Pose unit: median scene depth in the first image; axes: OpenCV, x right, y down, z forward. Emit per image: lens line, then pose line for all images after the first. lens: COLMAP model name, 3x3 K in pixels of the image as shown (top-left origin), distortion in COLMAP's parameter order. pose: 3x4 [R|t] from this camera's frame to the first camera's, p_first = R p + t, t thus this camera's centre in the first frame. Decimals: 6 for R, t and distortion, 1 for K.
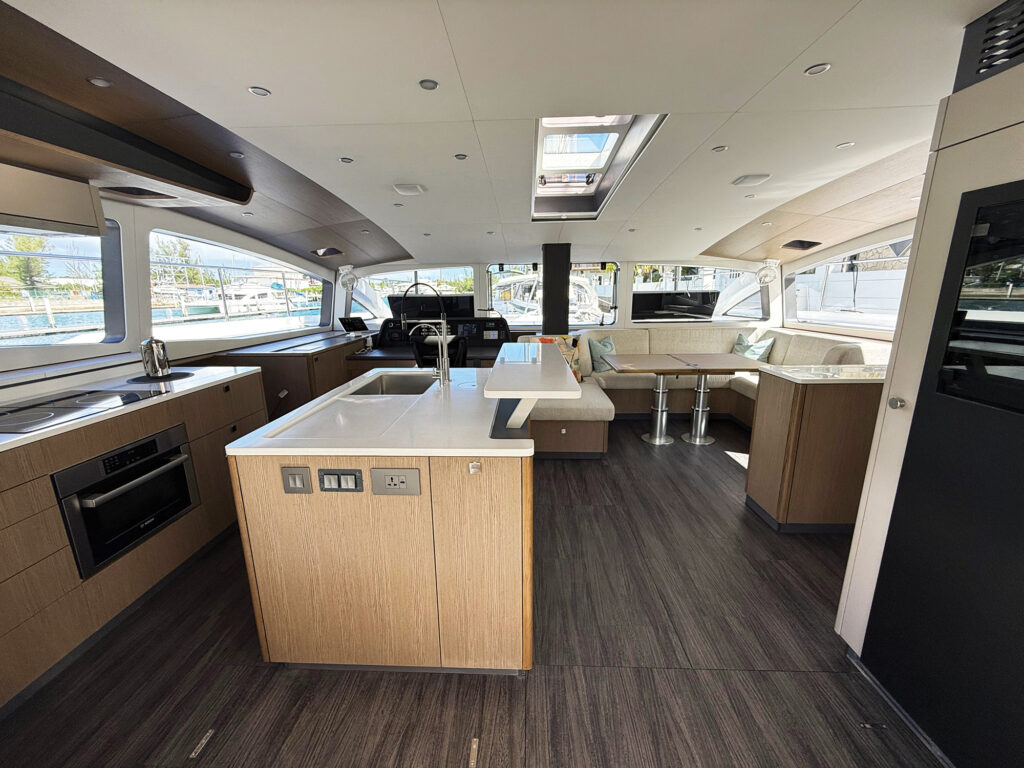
lens RADIAL K [[413.4, 0, 512.0], [0, 413.4, 384.0], [0, 0, 1]] dist [-0.000270, -0.000013]
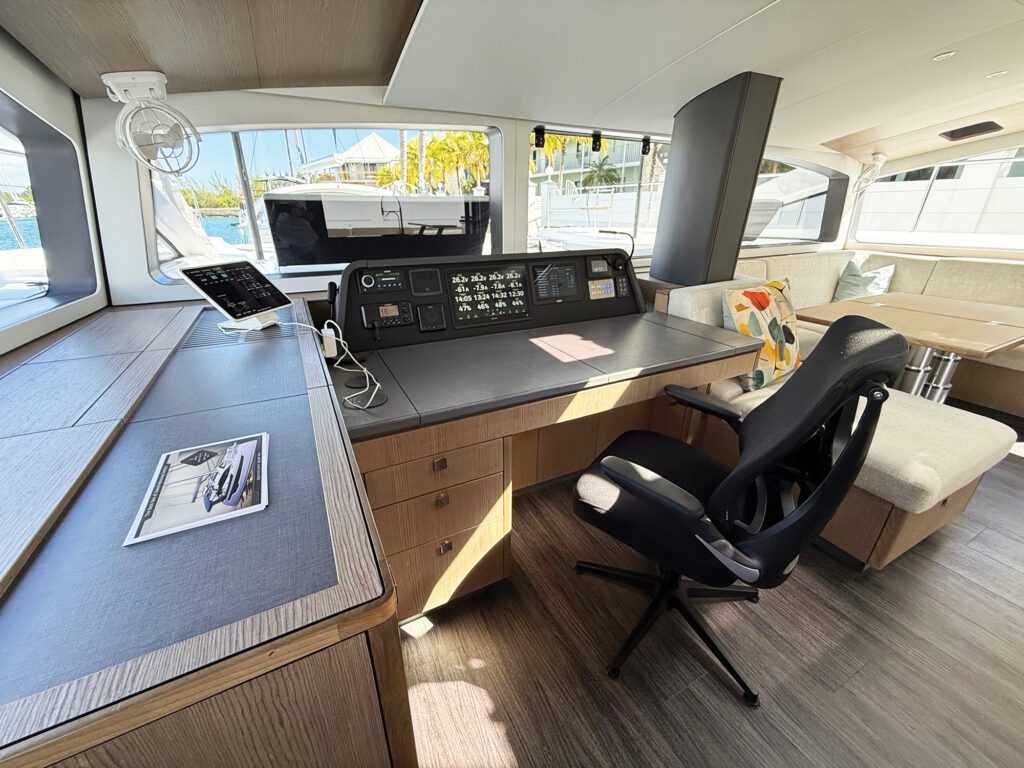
lens RADIAL K [[413.4, 0, 512.0], [0, 413.4, 384.0], [0, 0, 1]] dist [-0.000270, -0.000013]
pose [[0.871315, -0.185647, 0.454251, -0.342361], [0.101731, 0.973903, 0.202889, -0.112684], [-0.480063, -0.130569, 0.867463, 0.602178]]
